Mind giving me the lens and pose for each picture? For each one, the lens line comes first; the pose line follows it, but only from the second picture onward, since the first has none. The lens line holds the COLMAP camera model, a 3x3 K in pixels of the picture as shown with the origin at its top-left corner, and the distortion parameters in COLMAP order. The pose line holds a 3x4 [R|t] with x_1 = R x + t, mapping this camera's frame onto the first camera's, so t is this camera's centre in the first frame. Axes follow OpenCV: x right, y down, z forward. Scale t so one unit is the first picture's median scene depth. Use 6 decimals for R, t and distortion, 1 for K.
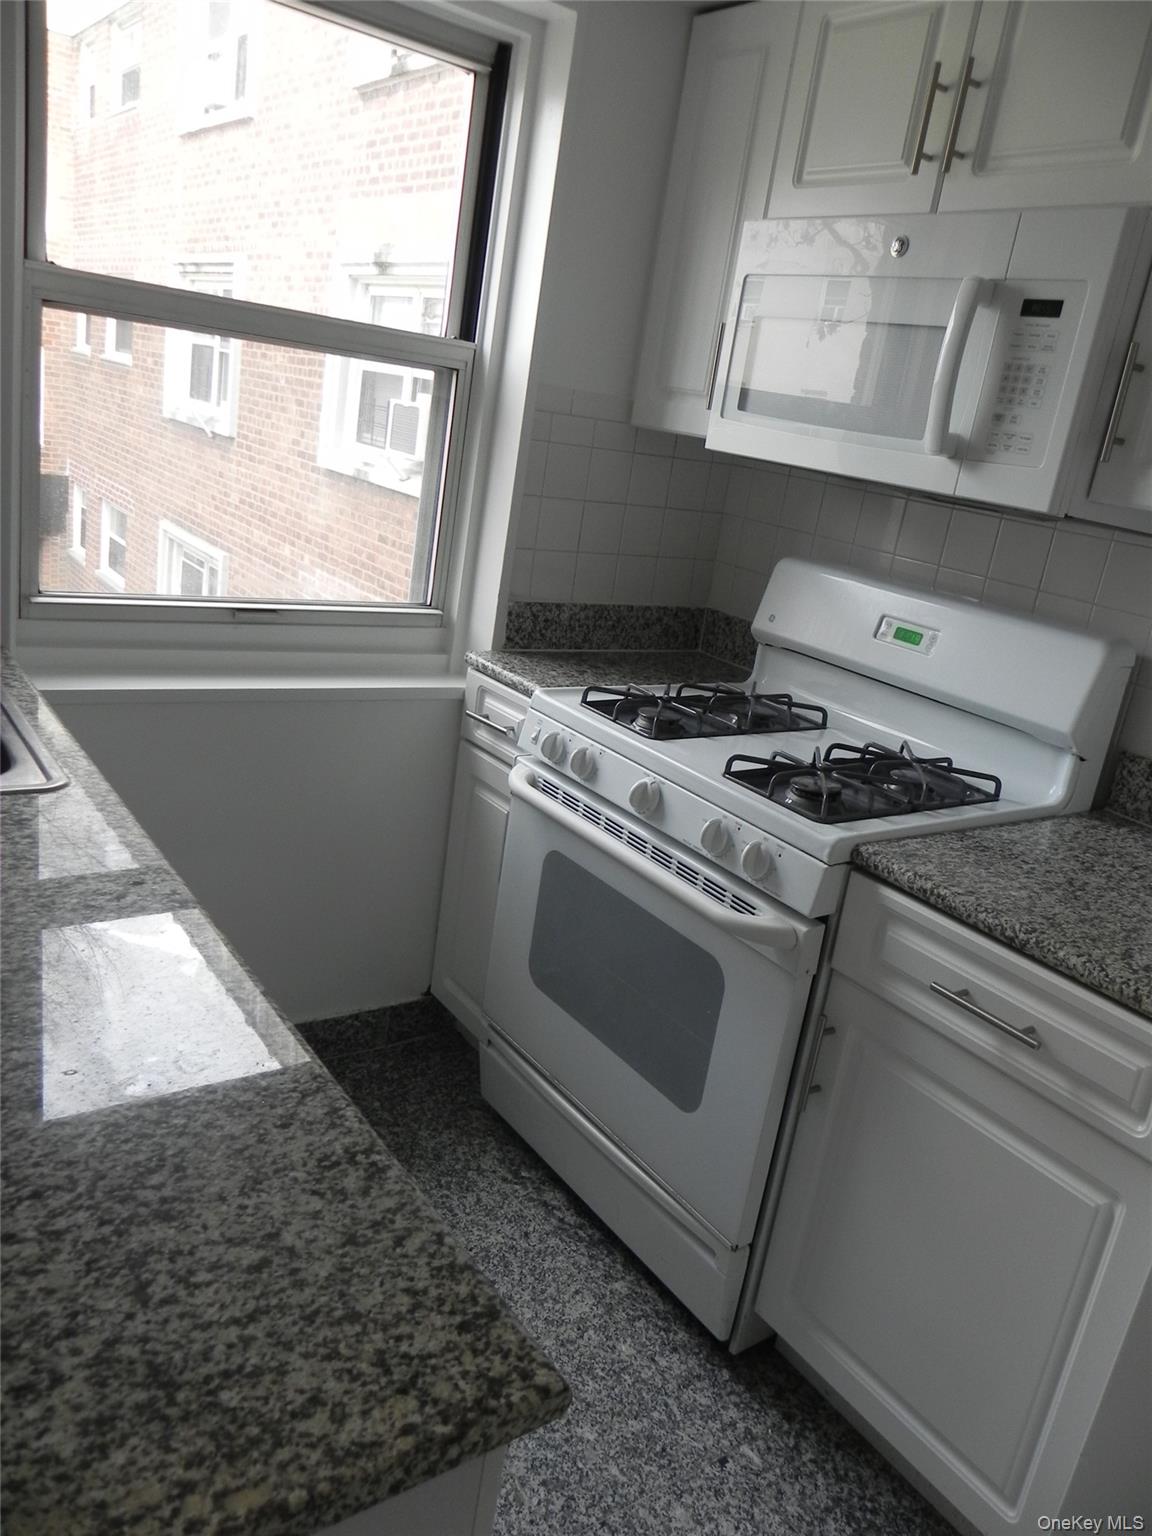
lens RADIAL K [[1163.1, 0, 587.7], [0, 1163.1, 779.4], [0, 0, 1]] dist [-0.006843, 0.000560]
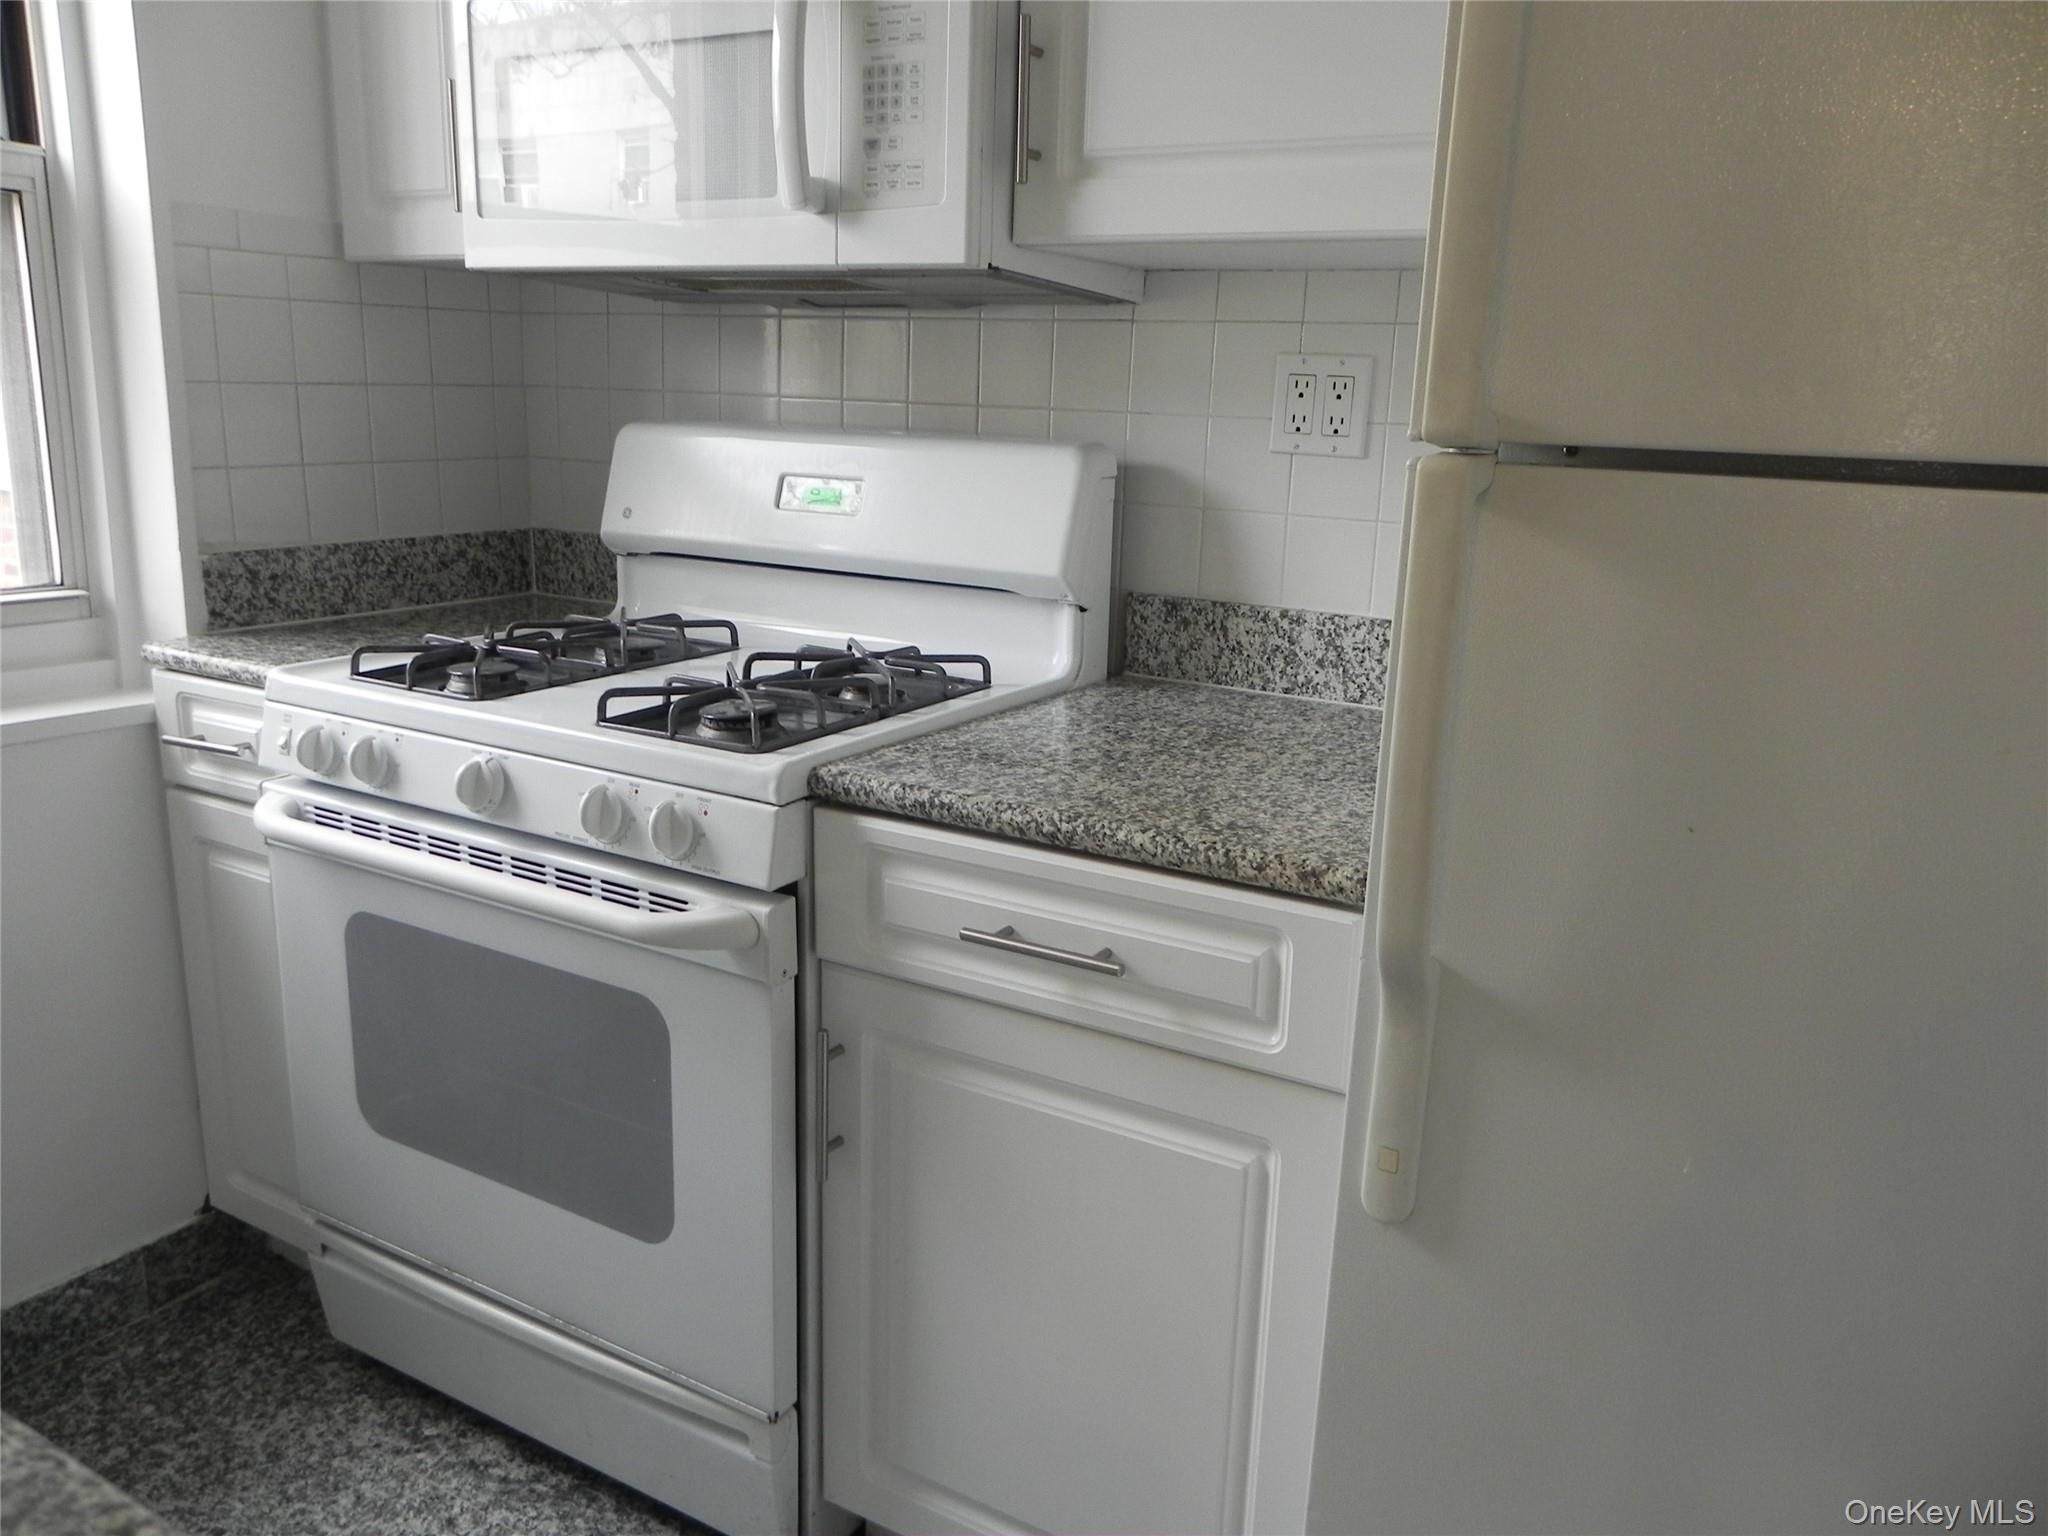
lens RADIAL K [[1550.8, 0, 1027.4], [0, 1550.8, 770.0], [0, 0, 1]] dist [-0.006843, 0.000560]
pose [[0.909921, -0.210741, 0.357257, 0.019227], [0.221089, 0.975178, 0.012138, 0.061365], [-0.350947, 0.067941, 0.933927, 0.095966]]
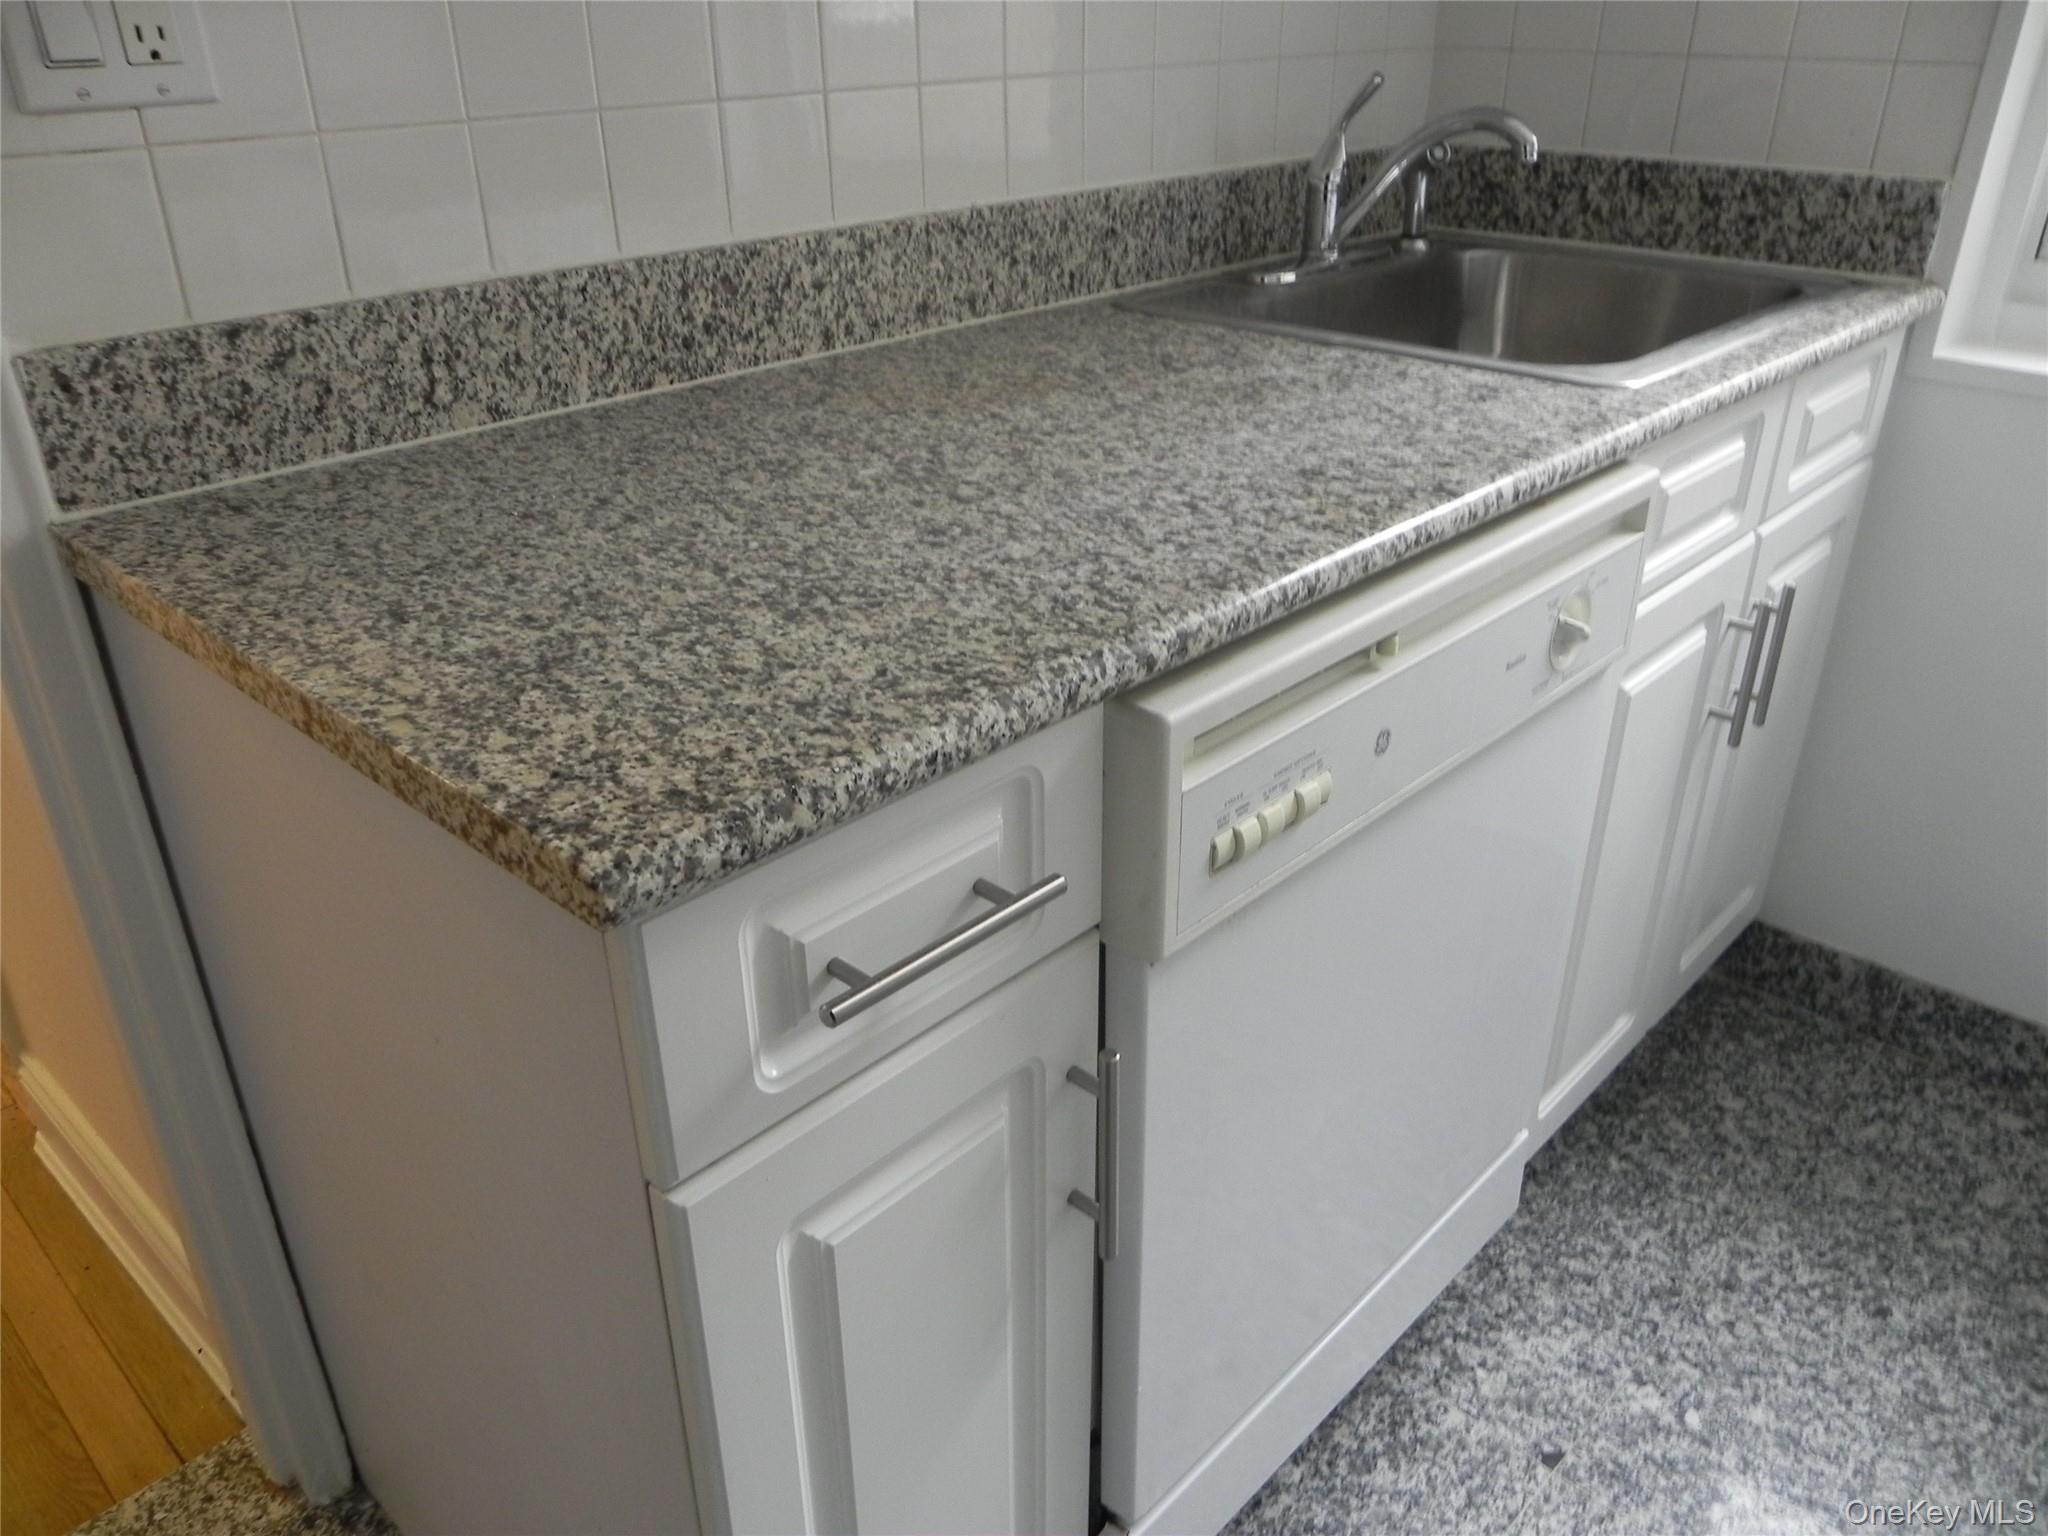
lens RADIAL K [[1550.8, 0, 1025.3], [0, 1550.8, 771.5], [0, 0, 1]] dist [-0.006843, 0.000560]
pose [[0.192564, 0.310836, -0.930753, 0.290483], [-0.268958, 0.928900, 0.254572, 0.054839], [0.943706, 0.201312, 0.262475, 0.334197]]
